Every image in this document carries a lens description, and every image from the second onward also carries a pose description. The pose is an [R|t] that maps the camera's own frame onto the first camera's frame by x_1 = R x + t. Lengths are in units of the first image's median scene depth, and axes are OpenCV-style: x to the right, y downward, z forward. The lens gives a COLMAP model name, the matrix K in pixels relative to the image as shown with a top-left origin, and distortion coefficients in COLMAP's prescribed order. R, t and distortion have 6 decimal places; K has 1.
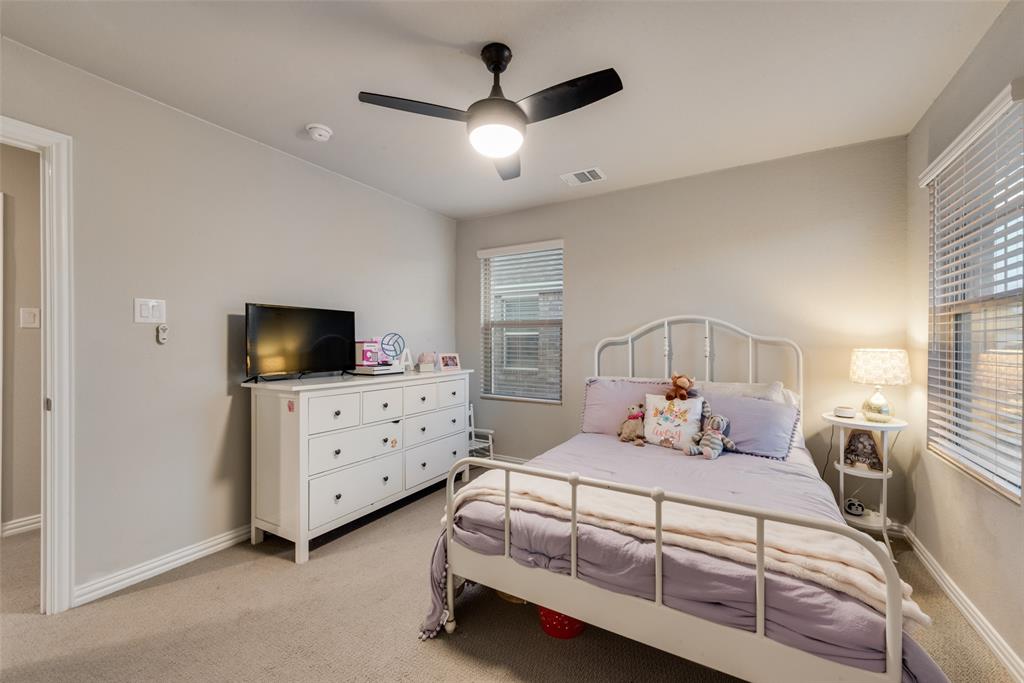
lens RADIAL K [[403.3, 0, 517.7], [0, 403.3, 343.7], [0, 0, 1]] dist [0.012876, -0.003755]
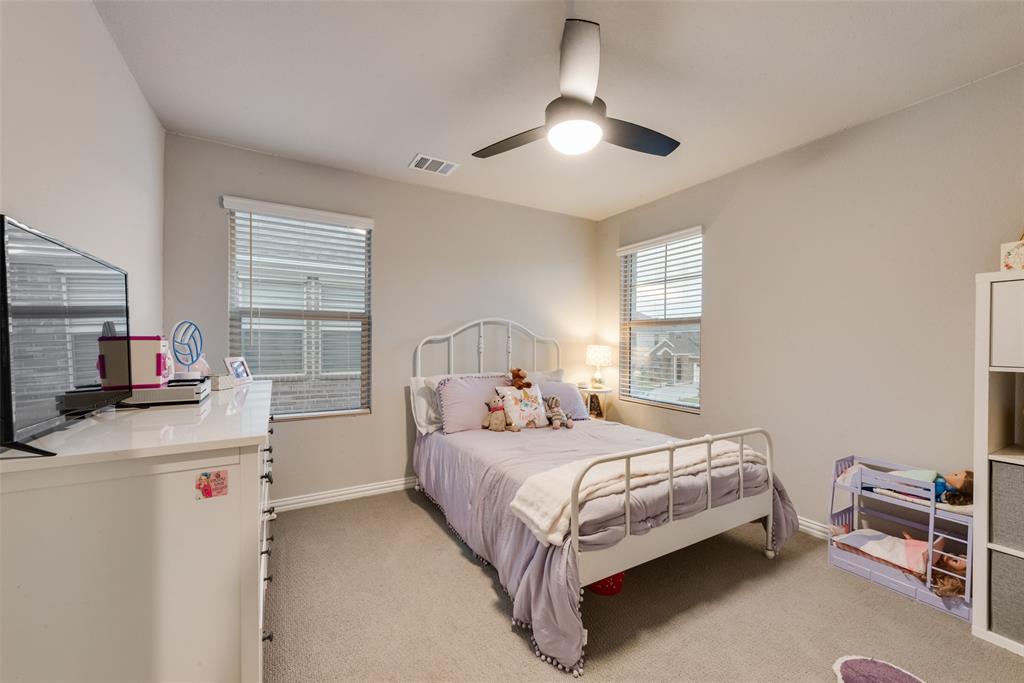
lens RADIAL K [[403.3, 0, 518.1], [0, 403.3, 343.1], [0, 0, 1]] dist [0.012876, -0.003755]
pose [[0.491351, -0.001791, 0.870960, -0.742538], [-0.004081, 0.999982, 0.004359, -0.001803], [-0.870952, -0.005696, 0.491335, 0.473096]]
